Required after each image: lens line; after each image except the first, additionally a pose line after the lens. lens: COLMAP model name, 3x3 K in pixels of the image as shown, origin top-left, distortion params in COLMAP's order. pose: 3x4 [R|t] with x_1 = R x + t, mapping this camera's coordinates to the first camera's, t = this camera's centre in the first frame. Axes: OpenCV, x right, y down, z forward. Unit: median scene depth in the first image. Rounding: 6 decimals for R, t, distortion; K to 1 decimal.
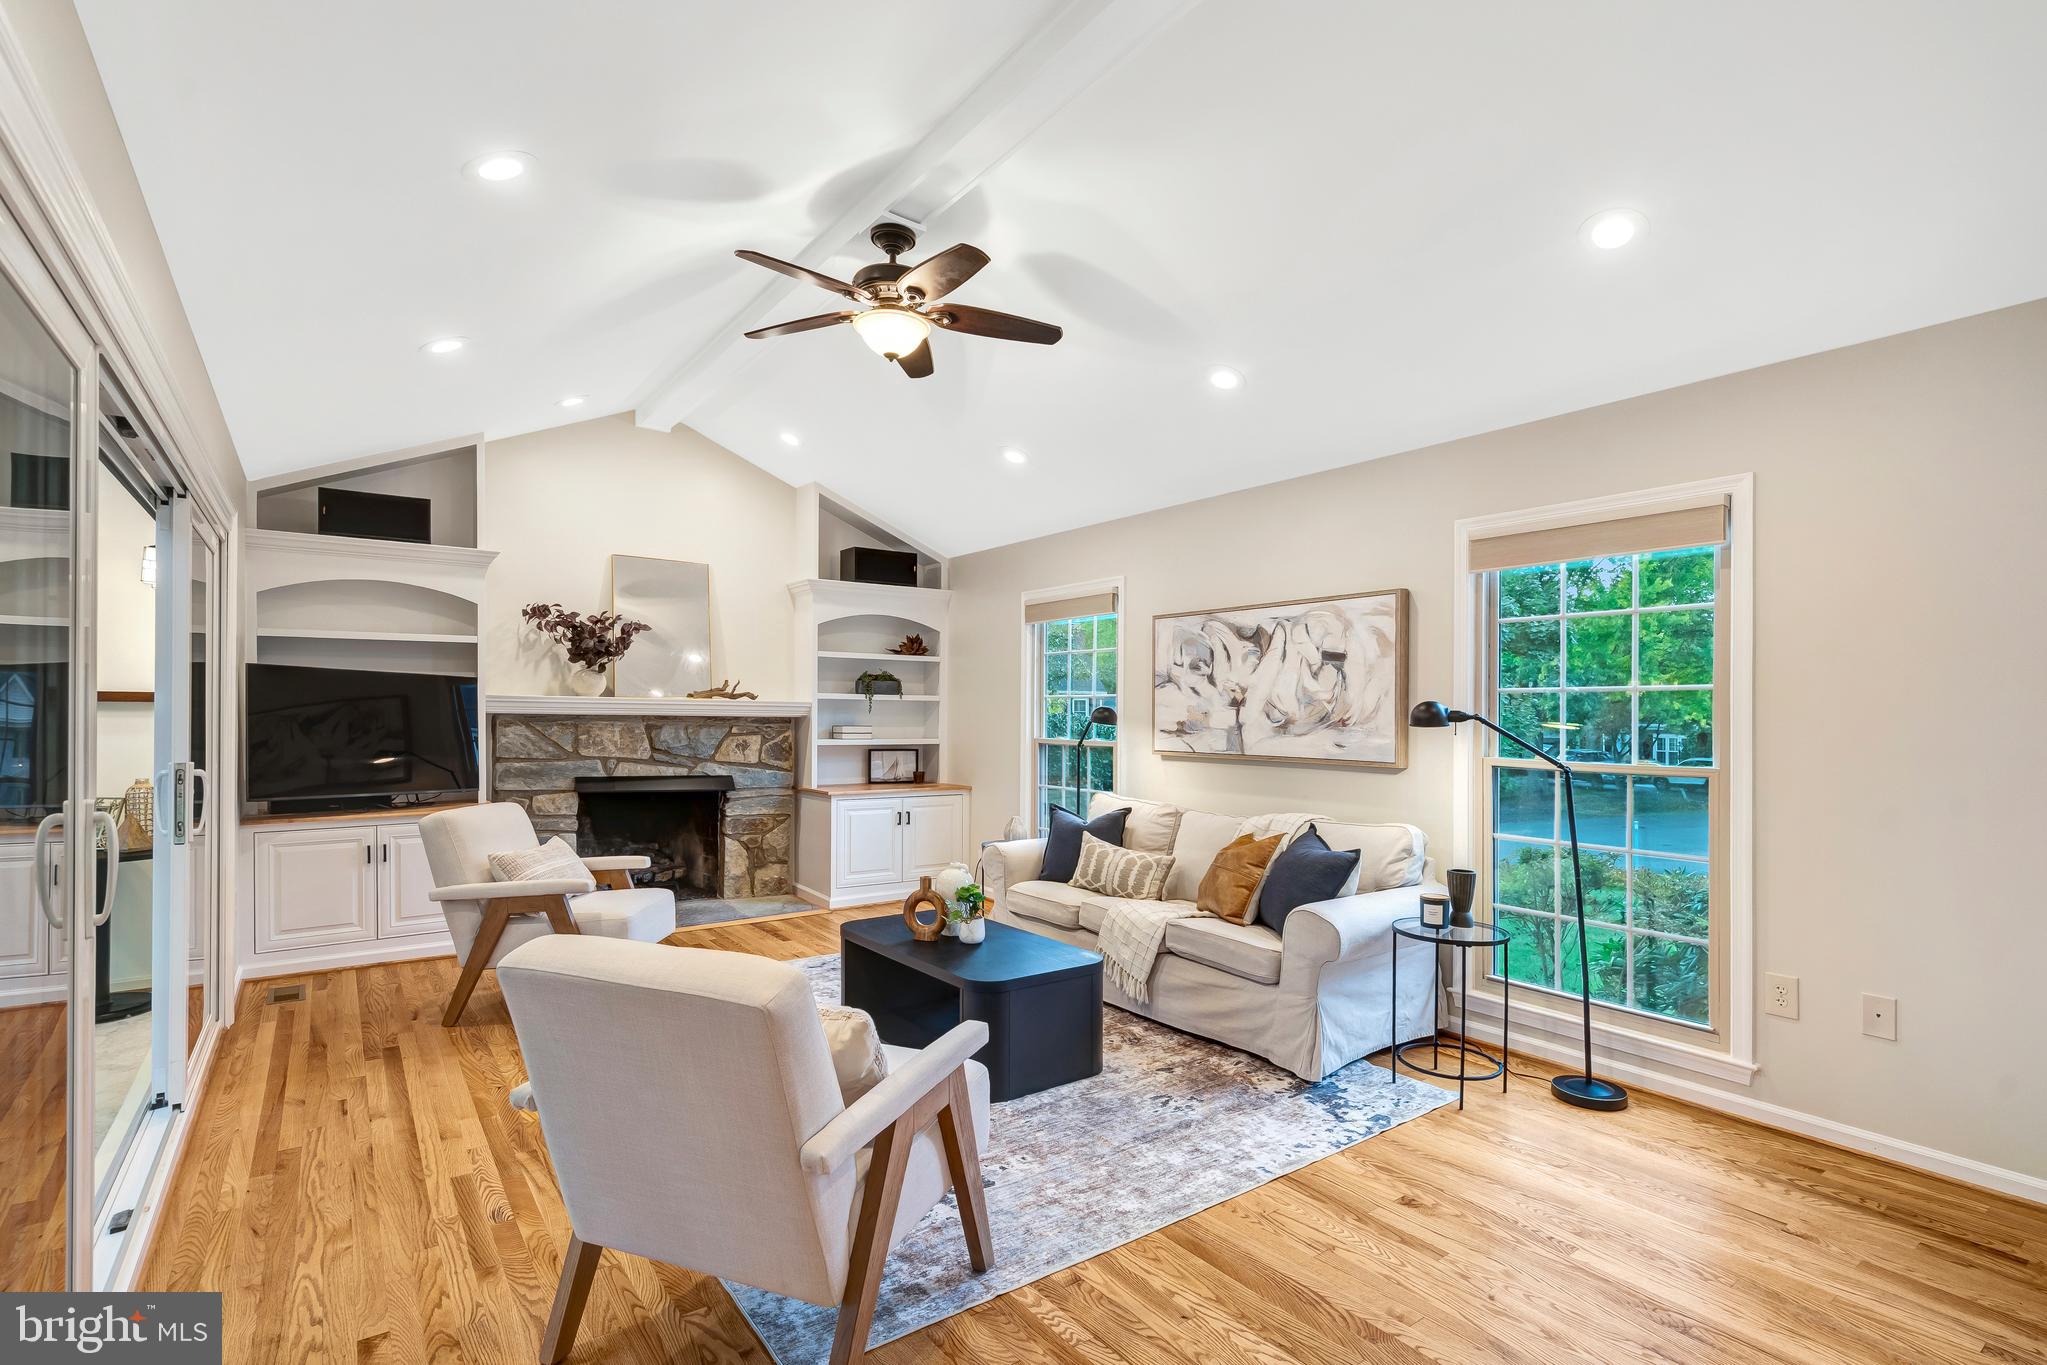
lens RADIAL K [[971.1, 0, 1015.2], [0, 971.1, 715.5], [0, 0, 1]] dist [-0.003791, 0.000209]
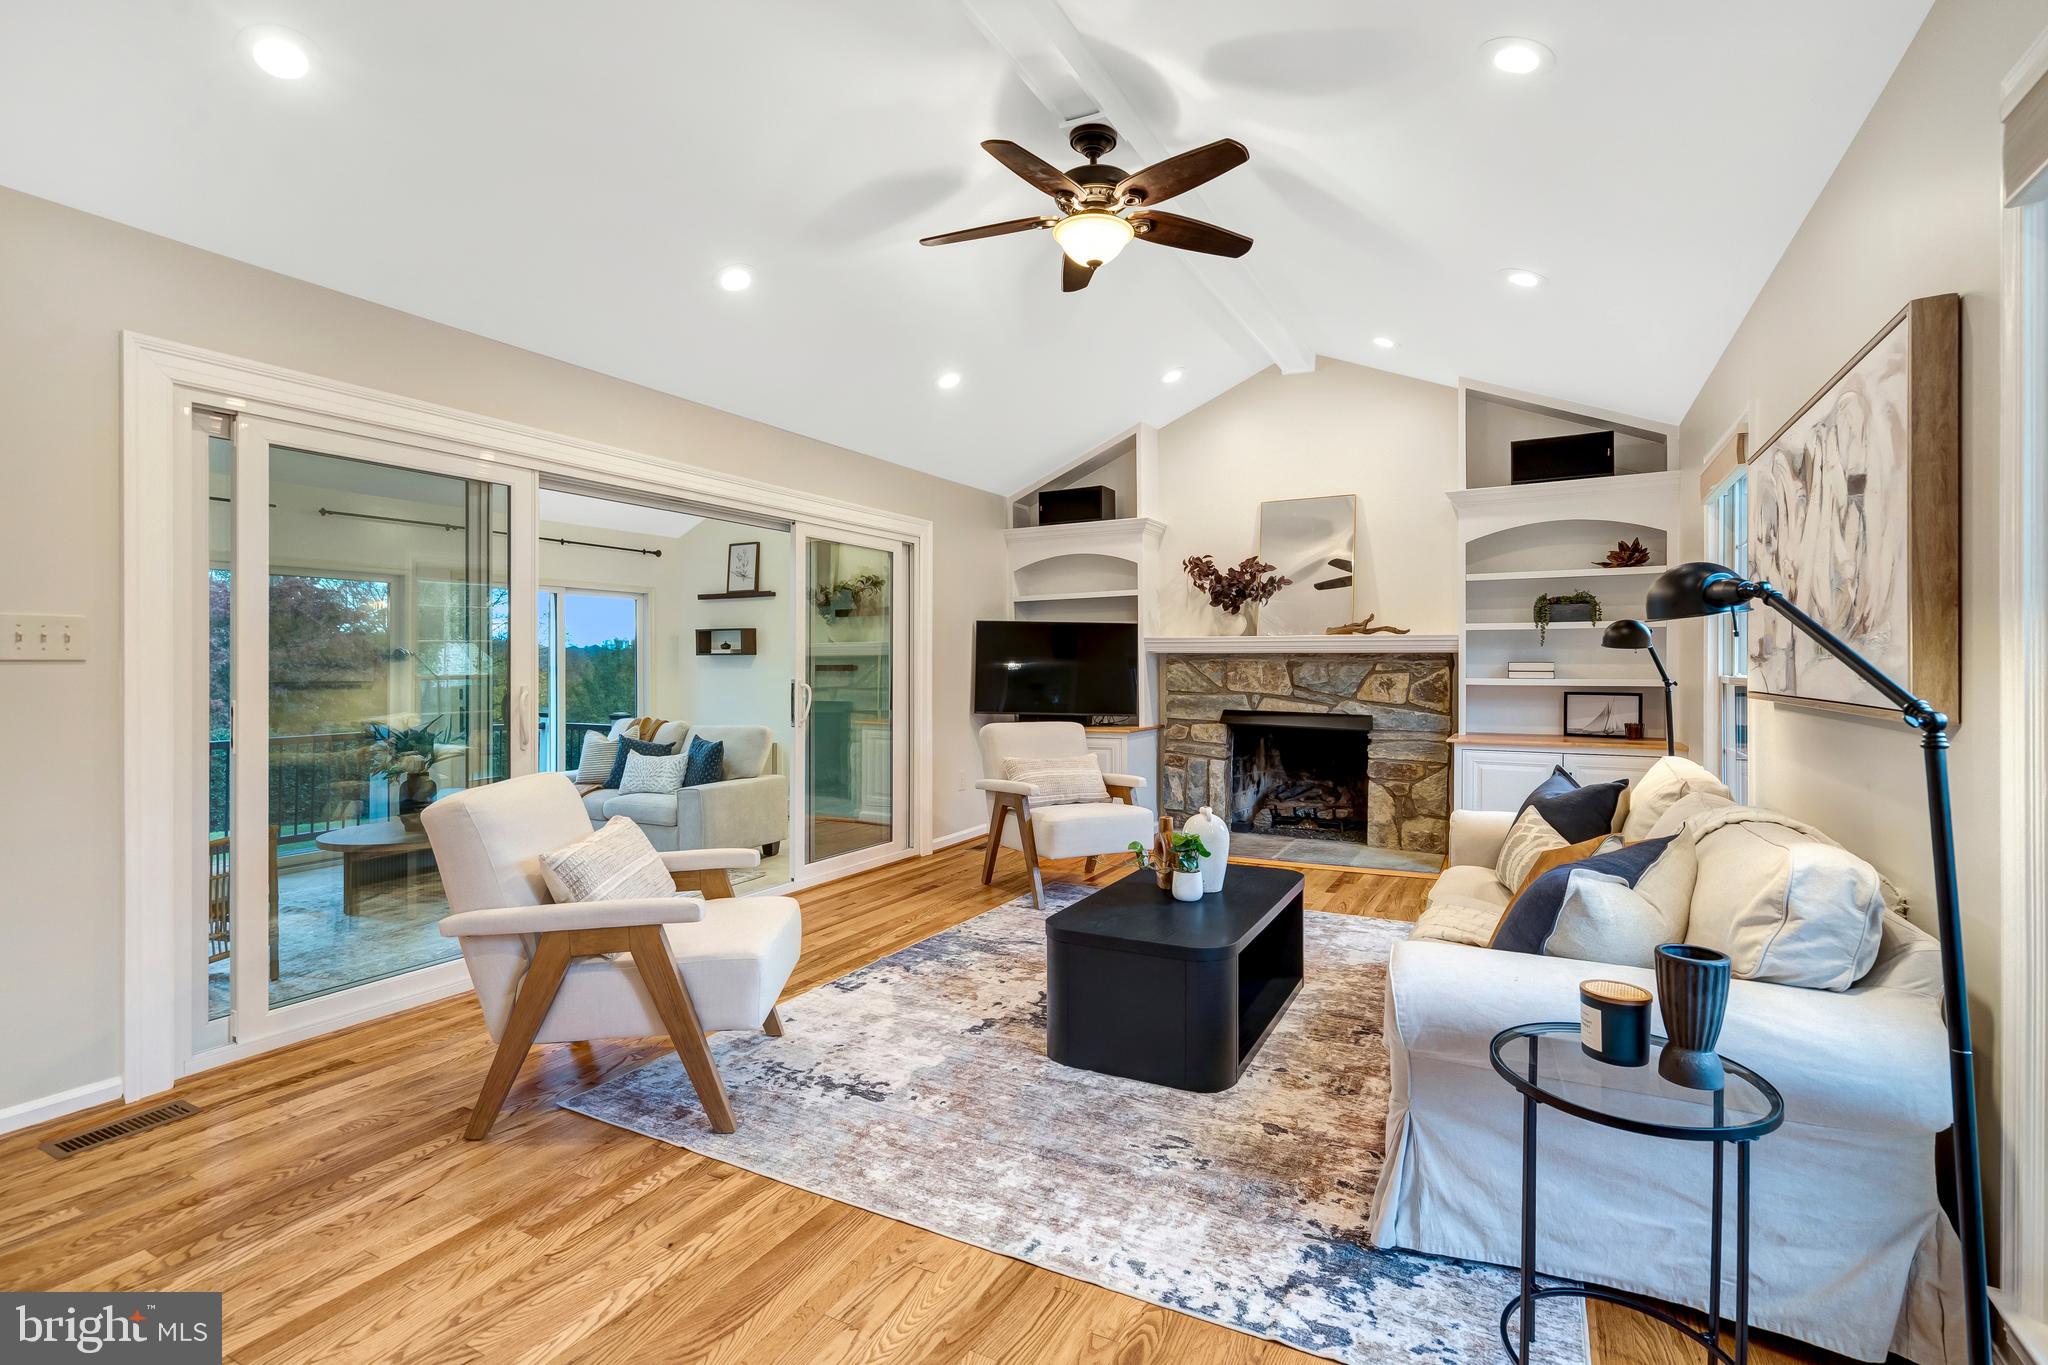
lens RADIAL K [[942.9, 0, 1021.5], [0, 942.9, 671.7], [0, 0, 1]] dist [-0.003451, 0.000109]
pose [[0.438445, -0.003092, -0.898753, 0.488501], [0.005164, 0.999986, -0.000921, 0.023699], [0.898743, -0.004237, 0.438455, 0.380328]]
